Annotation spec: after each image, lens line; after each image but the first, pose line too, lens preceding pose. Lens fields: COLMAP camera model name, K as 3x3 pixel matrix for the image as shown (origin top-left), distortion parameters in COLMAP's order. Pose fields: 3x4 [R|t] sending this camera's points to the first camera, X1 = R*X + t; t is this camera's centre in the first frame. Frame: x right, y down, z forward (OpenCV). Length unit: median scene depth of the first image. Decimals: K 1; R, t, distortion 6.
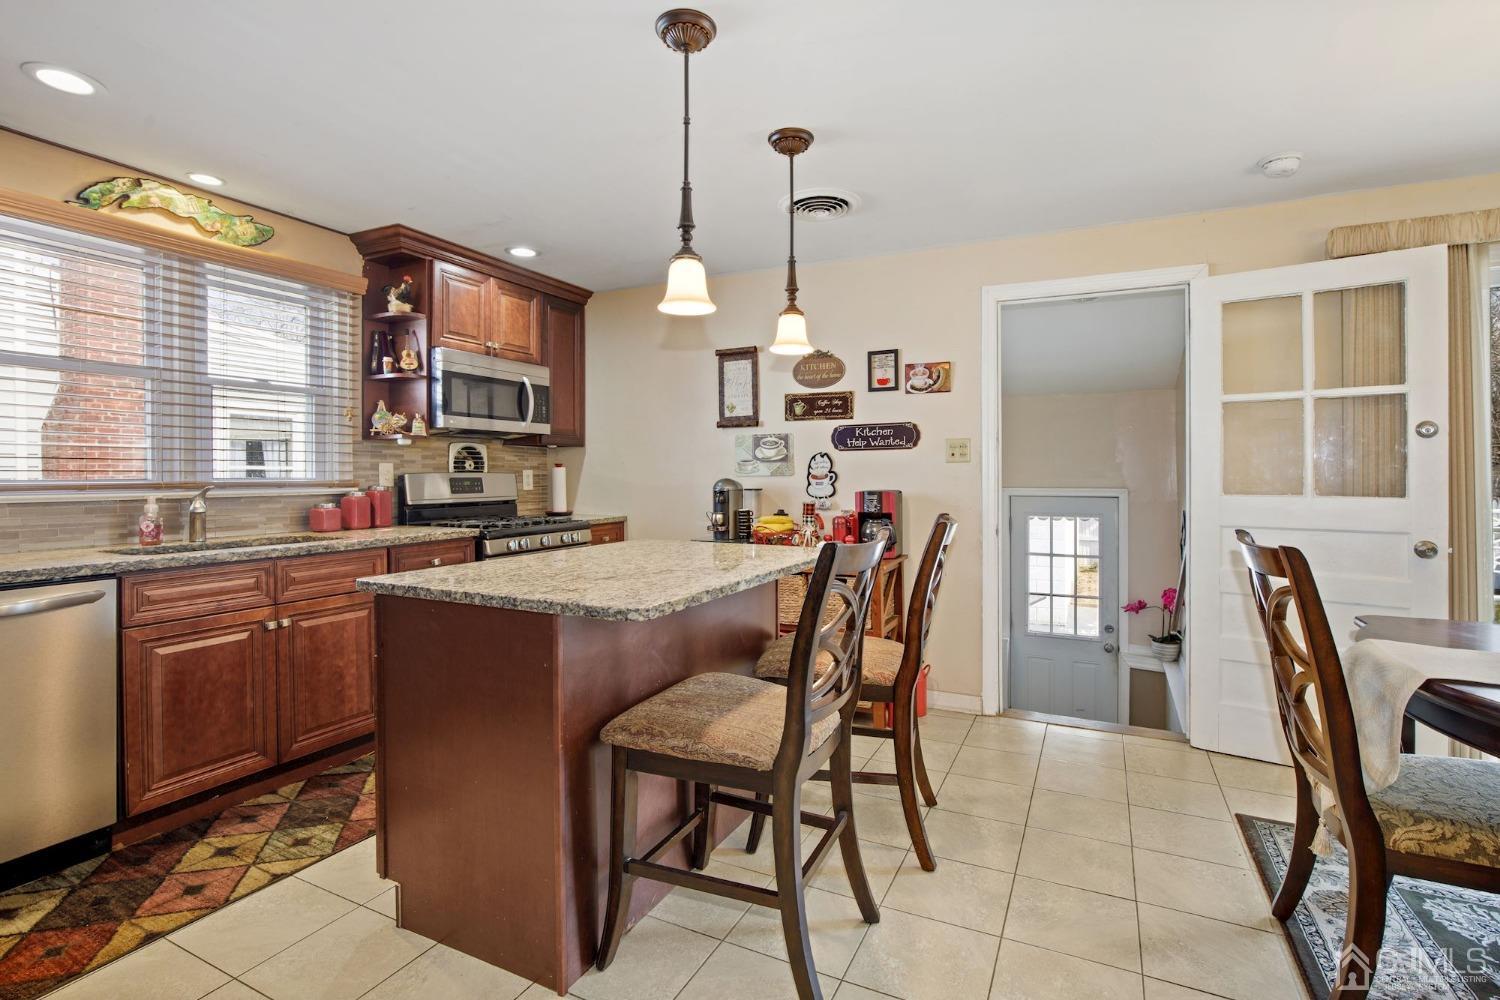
lens RADIAL K [[705.4, 0, 751.4], [0, 705.4, 470.5], [0, 0, 1]] dist [-0.000219, 0.000177]
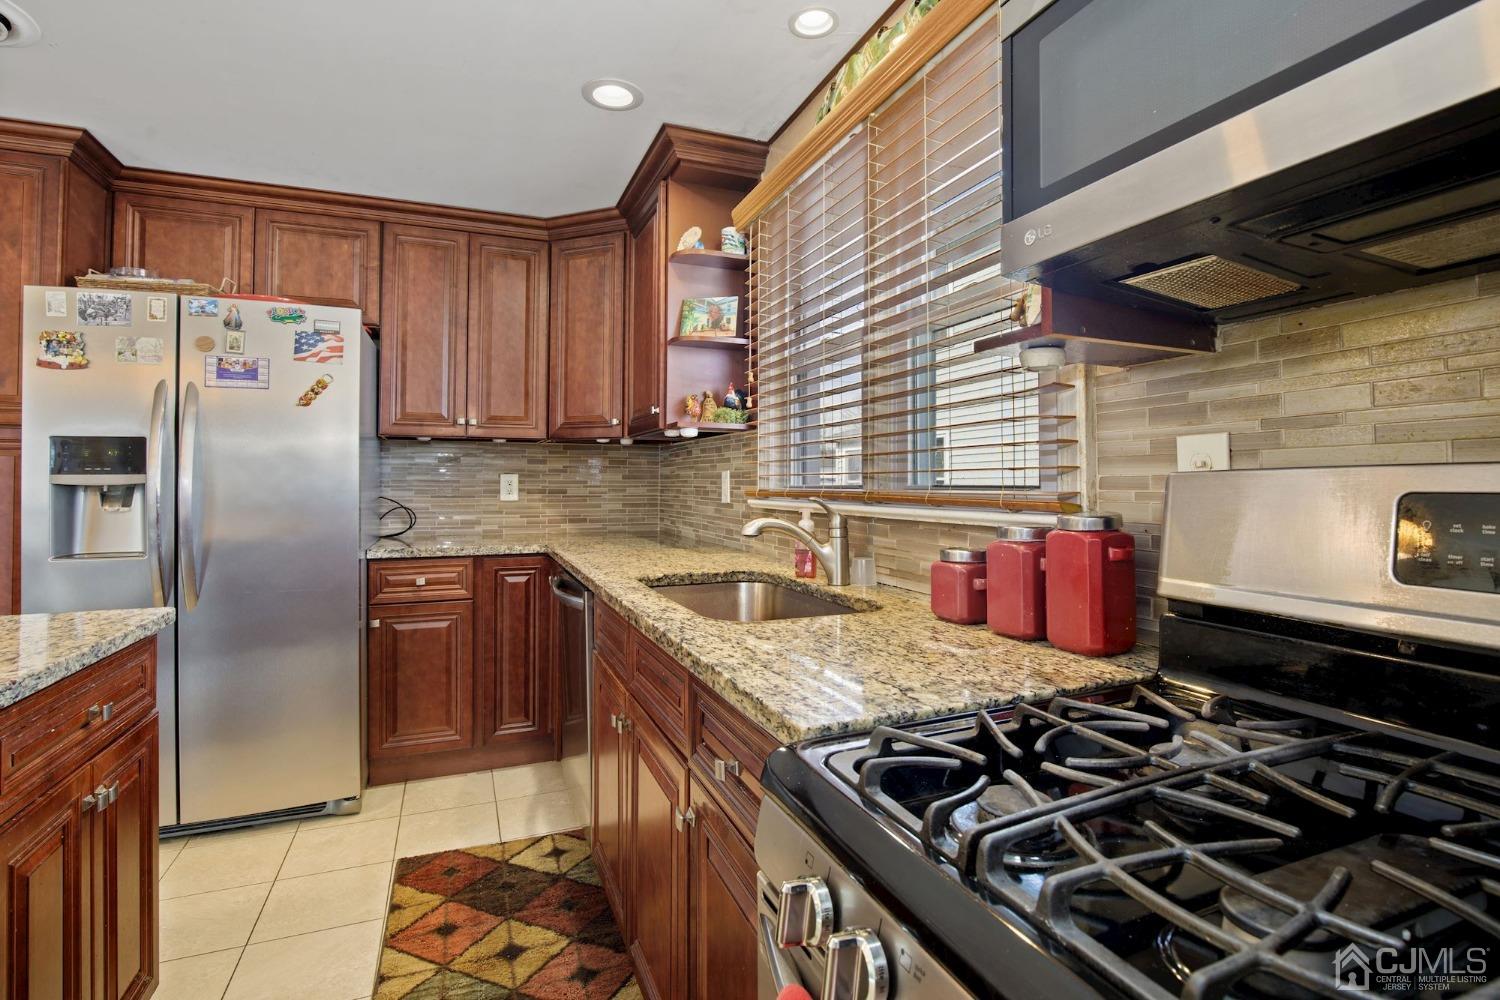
lens RADIAL K [[746.8, 0, 750.0], [0, 746.8, 500.0], [0, 0, 1]] dist [0.011822, -0.000143]
pose [[-0.666885, 0.010467, -0.745087, -0.192584], [-0.005664, 0.999801, 0.019116, 0.010356], [0.745139, 0.016968, -0.666693, 1.107888]]
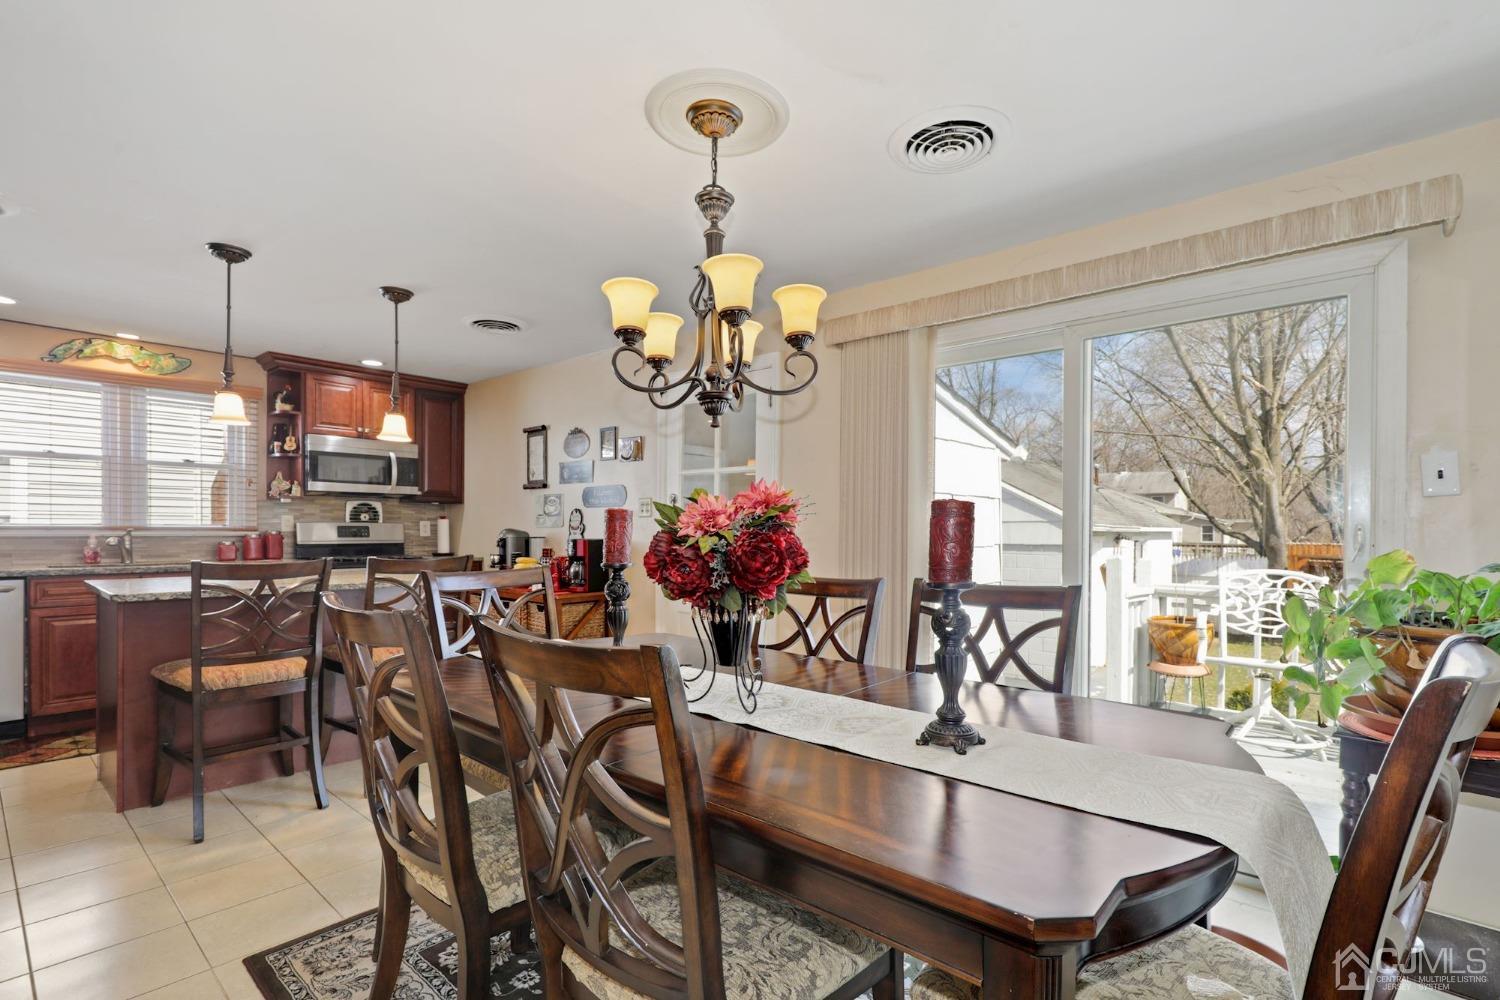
lens RADIAL K [[697.5, 0, 750.3], [0, 697.5, 532.6], [0, 0, 1]] dist [0.018785, 0.000061]
pose [[0.965235, 0.012043, -0.261108, 0.804986], [-0.008876, 0.999872, 0.013303, -0.002372], [0.261235, -0.010523, 0.965218, -0.144472]]
